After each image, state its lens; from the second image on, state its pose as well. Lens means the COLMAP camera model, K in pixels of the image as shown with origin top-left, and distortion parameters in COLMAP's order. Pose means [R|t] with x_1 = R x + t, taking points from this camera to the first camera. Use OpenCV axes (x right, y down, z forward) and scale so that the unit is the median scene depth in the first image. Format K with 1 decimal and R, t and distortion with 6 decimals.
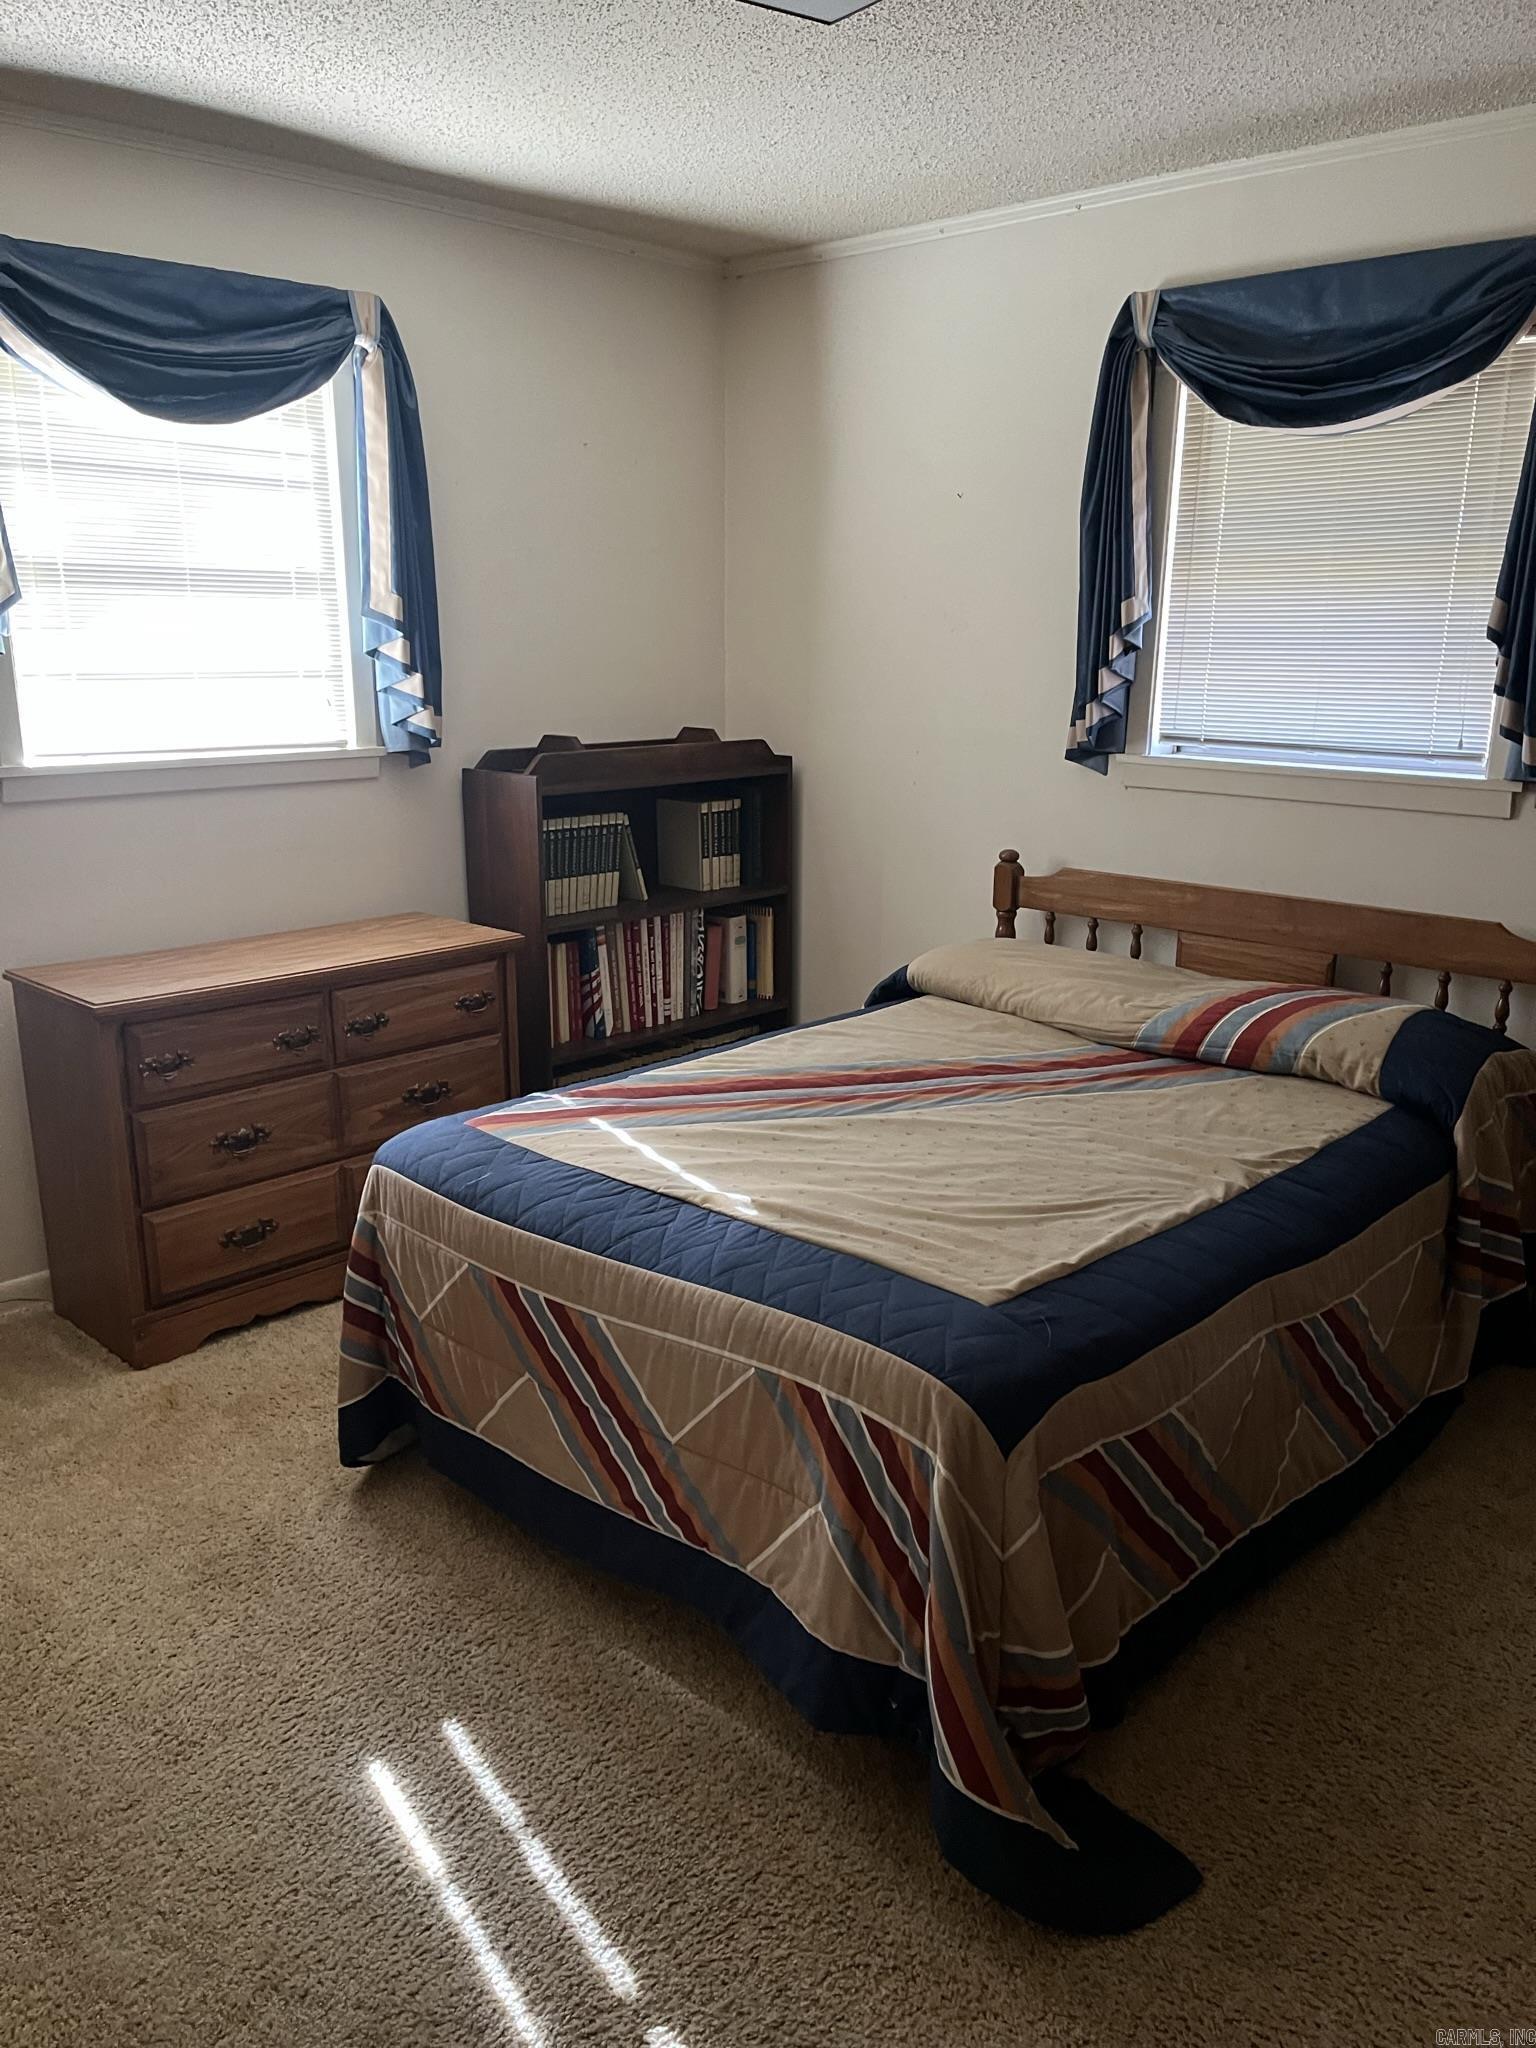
lens RADIAL K [[1563.5, 0, 773.4], [0, 1563.5, 1030.6], [0, 0, 1]] dist [0.071270, -0.092902]
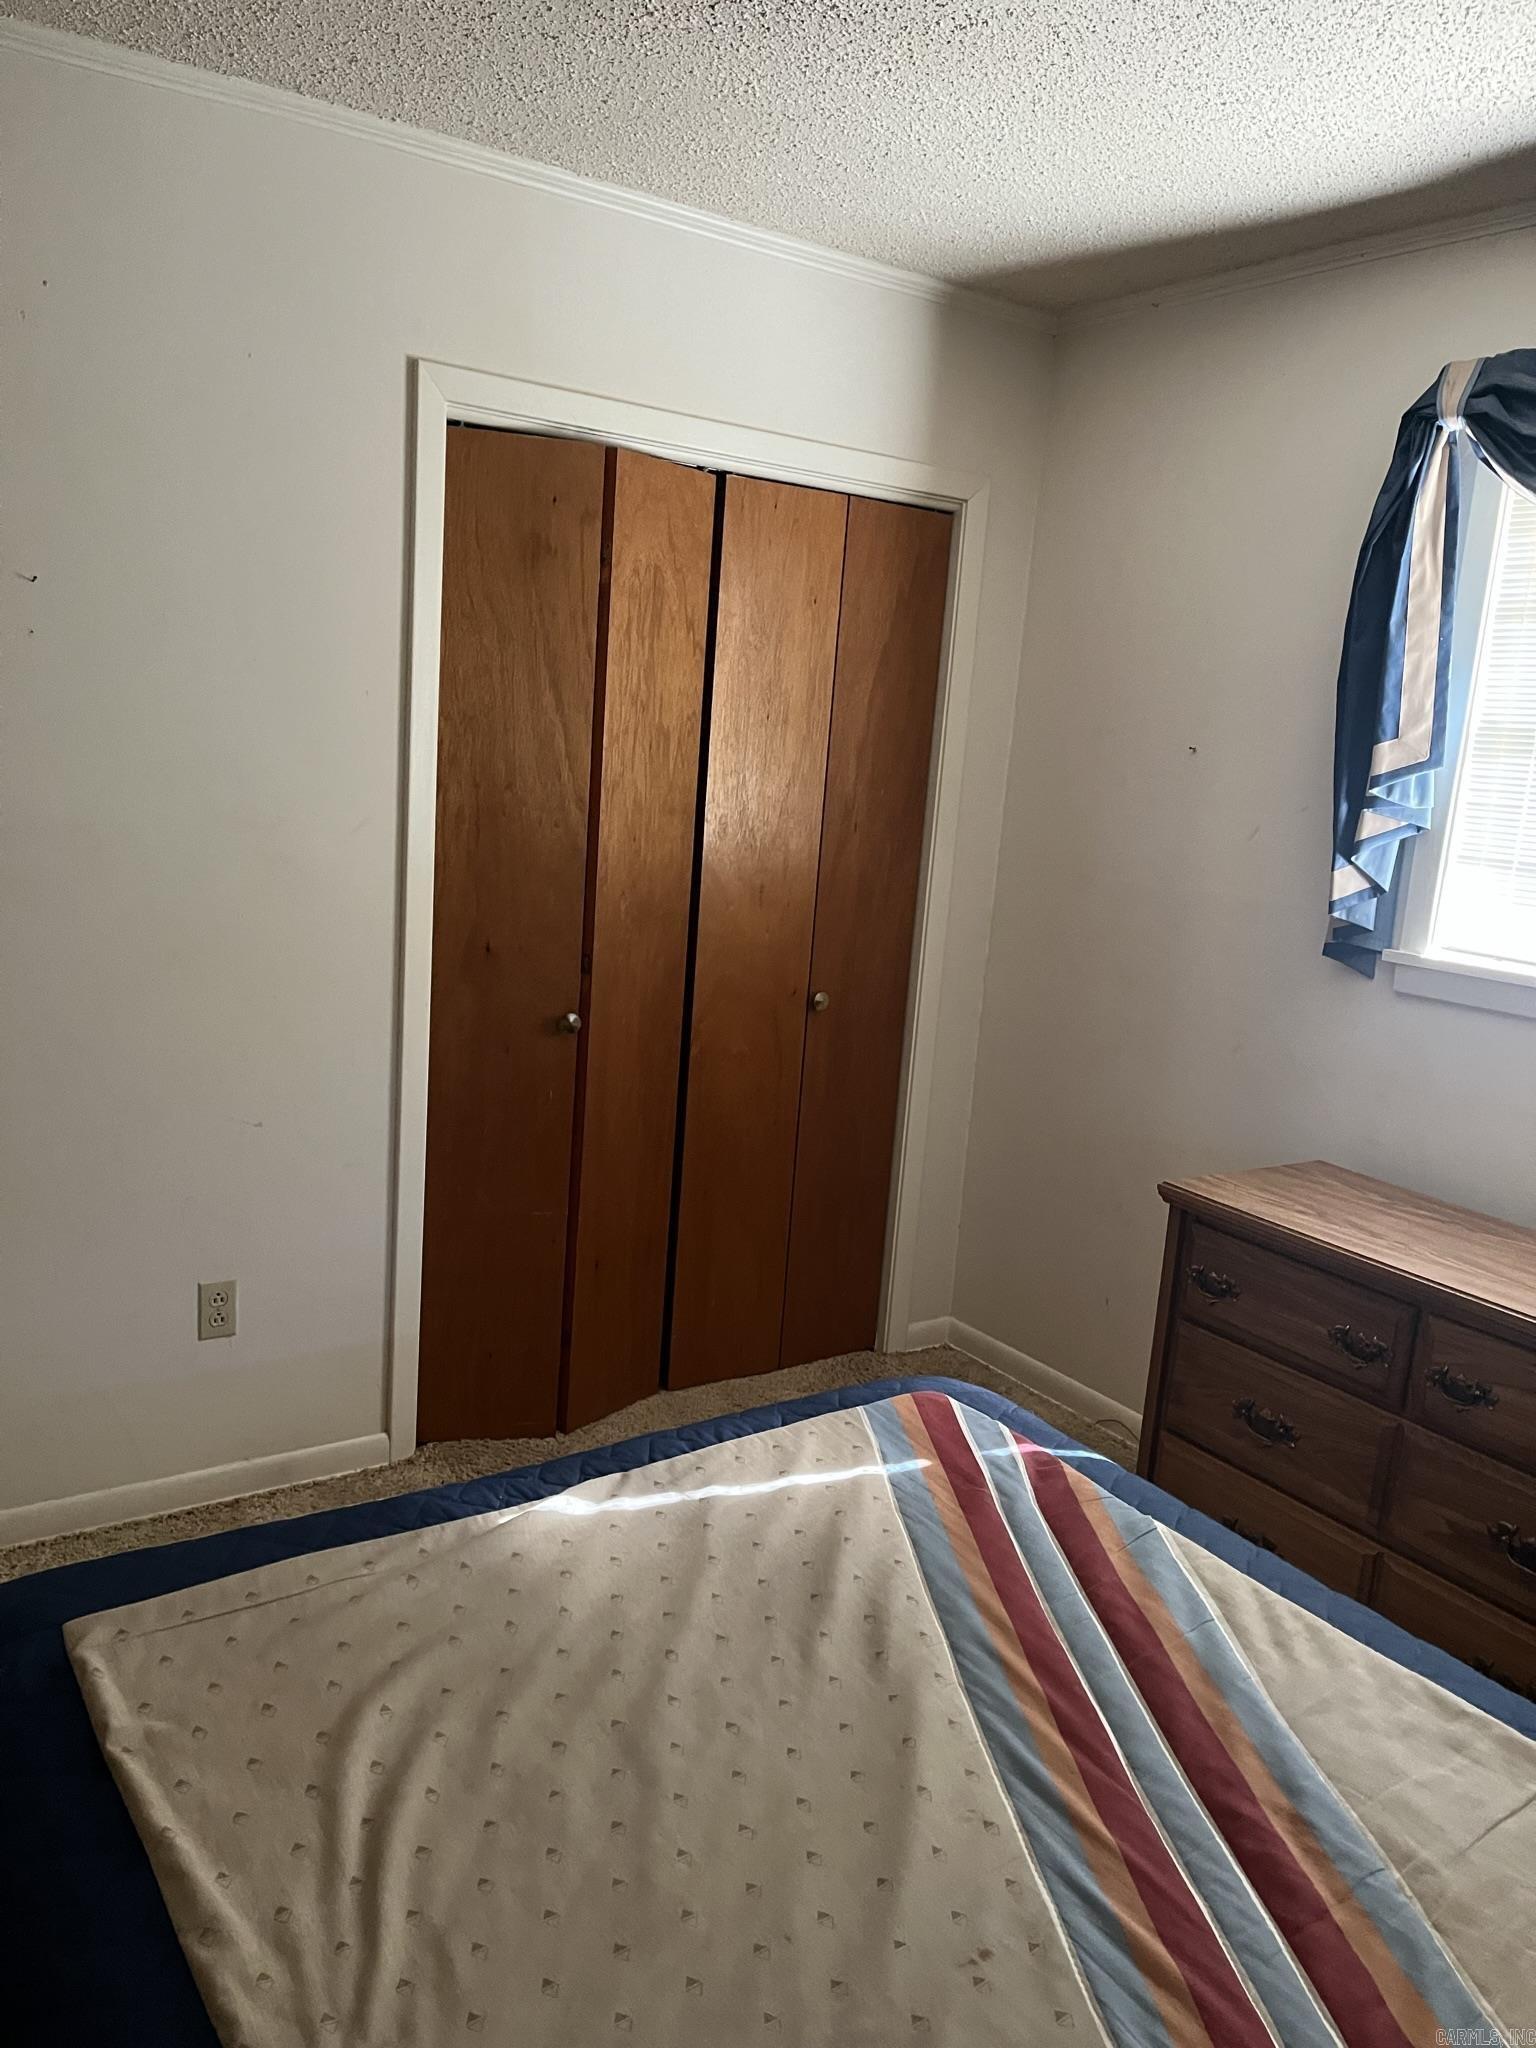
lens RADIAL K [[1563.5, 0, 774.0], [0, 1563.5, 1023.0], [0, 0, 1]] dist [0.071270, -0.092902]
pose [[-0.227151, 0.151849, -0.961948, 0.486112], [-0.314540, 0.923389, 0.220037, -0.229683], [0.921665, 0.352553, -0.161986, 0.893478]]
